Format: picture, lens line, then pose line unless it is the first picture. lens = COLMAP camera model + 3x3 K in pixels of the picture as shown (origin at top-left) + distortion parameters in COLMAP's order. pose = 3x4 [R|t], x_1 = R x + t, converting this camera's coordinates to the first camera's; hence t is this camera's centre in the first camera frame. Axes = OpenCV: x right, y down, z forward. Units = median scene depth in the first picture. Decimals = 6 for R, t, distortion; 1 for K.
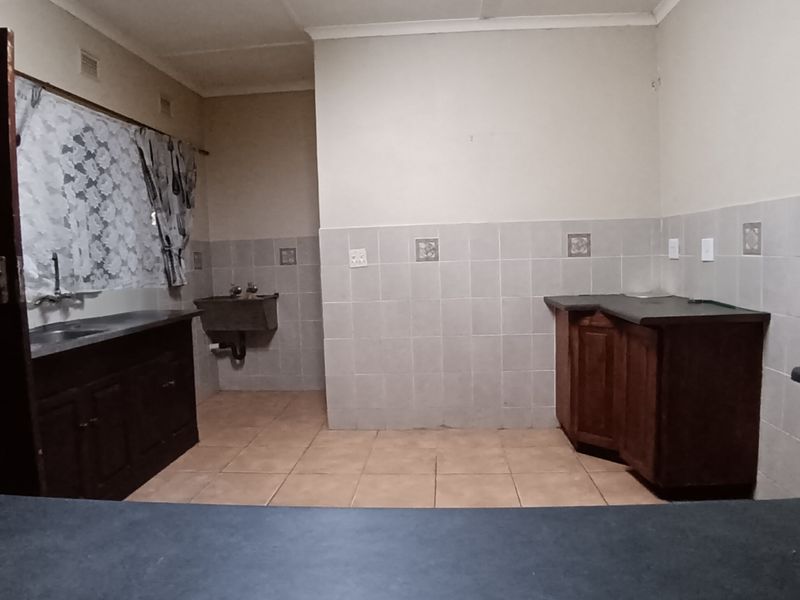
lens RADIAL K [[527.2, 0, 400.8], [0, 527.2, 299.7], [0, 0, 1]] dist [-0.082715, 0.001945]
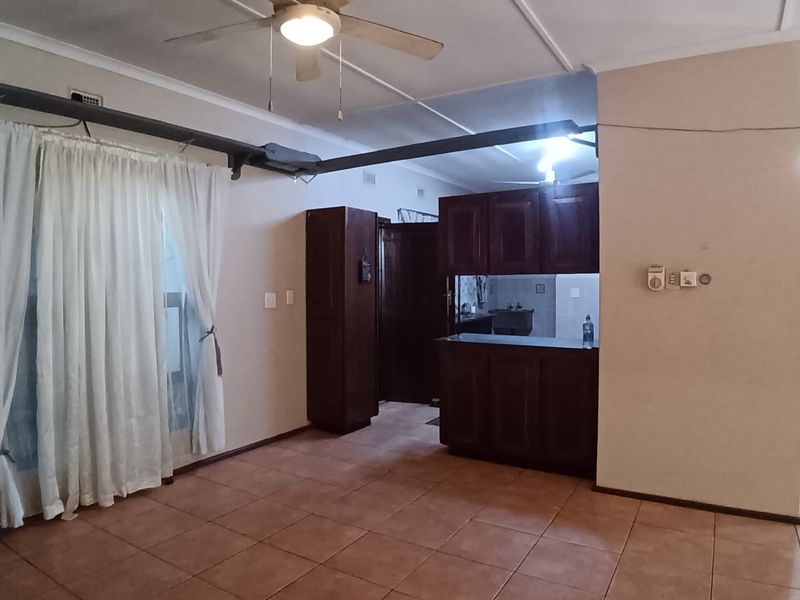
lens RADIAL K [[527.2, 0, 401.7], [0, 527.2, 300.5], [0, 0, 1]] dist [-0.082715, 0.001945]
pose [[0.883760, 0.048914, -0.465378, 0.226270], [-0.065590, 0.997652, -0.019696, 0.025835], [0.463322, 0.047930, 0.884893, -0.901176]]
